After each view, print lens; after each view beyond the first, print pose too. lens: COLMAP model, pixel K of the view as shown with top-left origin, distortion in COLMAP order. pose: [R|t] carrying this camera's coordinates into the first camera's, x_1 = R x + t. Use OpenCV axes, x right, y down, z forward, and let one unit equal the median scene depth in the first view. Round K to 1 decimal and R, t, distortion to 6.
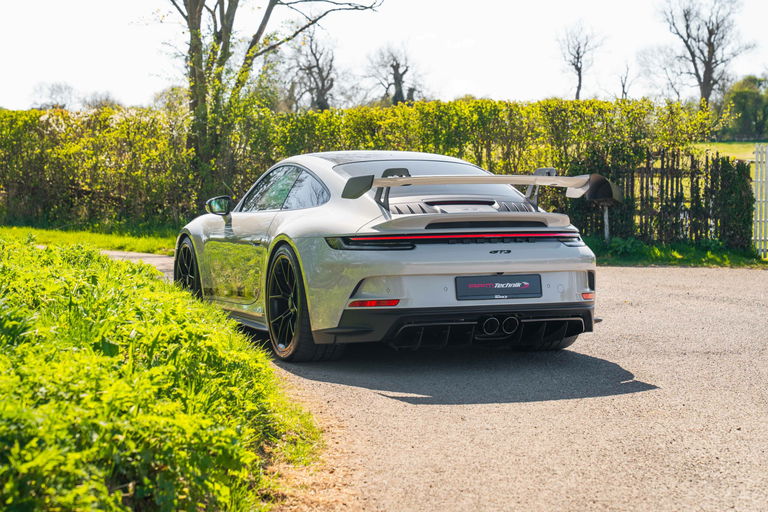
lens RADIAL K [[1489.3, 0, 385.5], [0, 1489.3, 258.6], [0, 0, 1]] dist [0.035235, 0.000000]
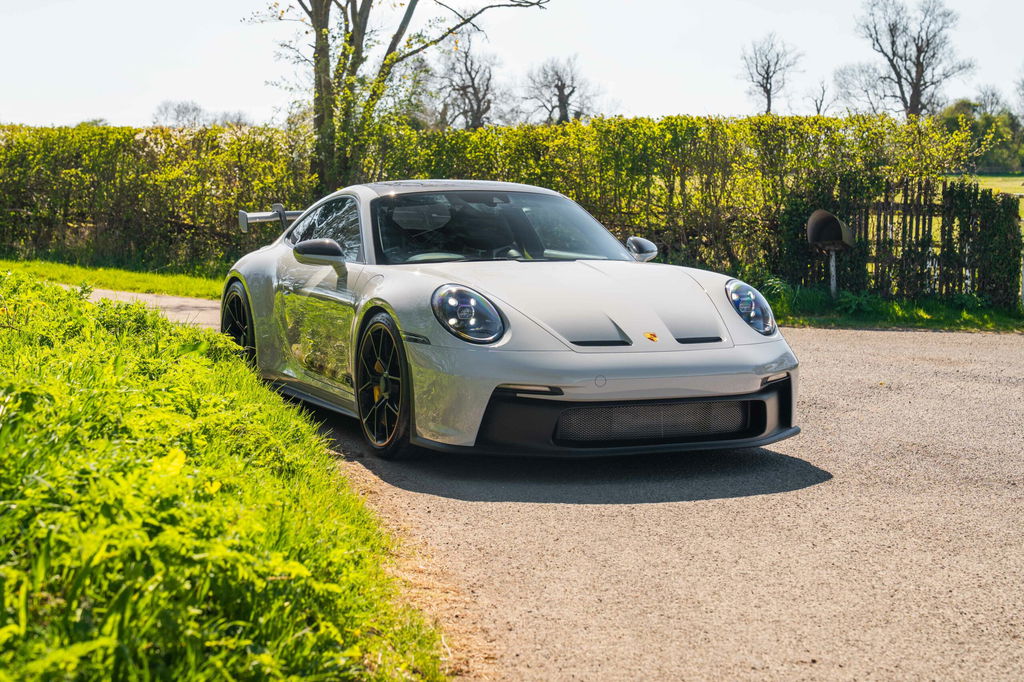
lens RADIAL K [[1636.9, 0, 506.6], [0, 1636.9, 337.4], [0, 0, 1]] dist [0.032256, 0.000000]
pose [[0.999654, 0.011105, -0.023835, -0.002798], [-0.010570, 0.999691, 0.022478, -0.005779], [0.024077, -0.022219, 0.999463, 0.103110]]
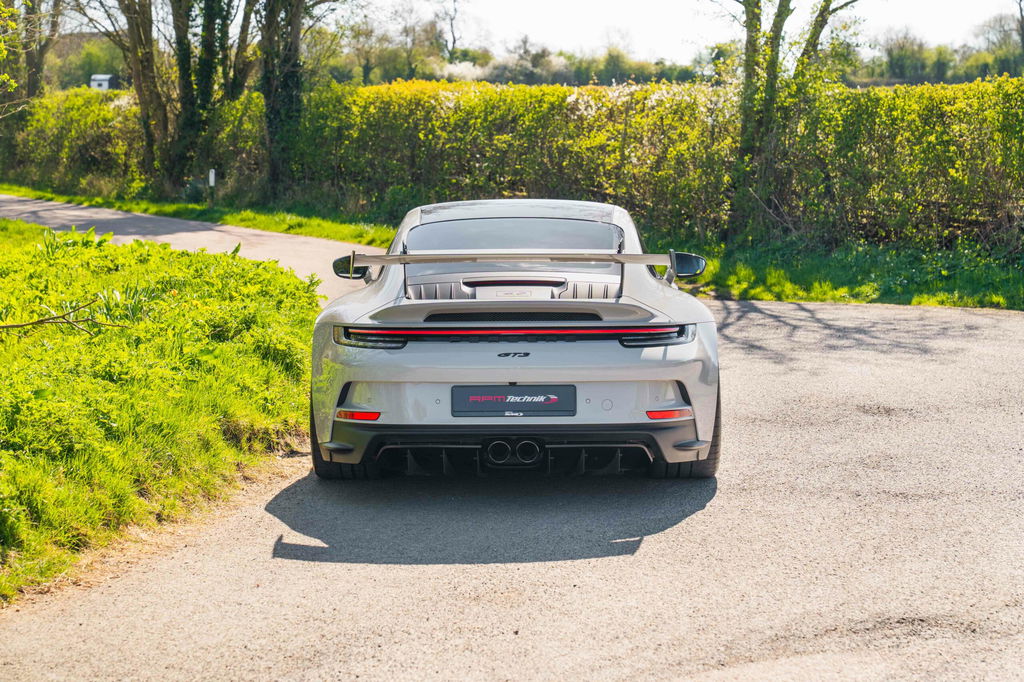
lens RADIAL K [[2012.2, 0, 512.5], [0, 2012.2, 341.4], [0, 0, 1]] dist [0.069660, 0.000000]
pose [[0.932681, 0.031269, -0.359344, 0.134609], [-0.015825, 0.998823, 0.045841, -0.017644], [0.360354, -0.037068, 0.932079, 0.013550]]
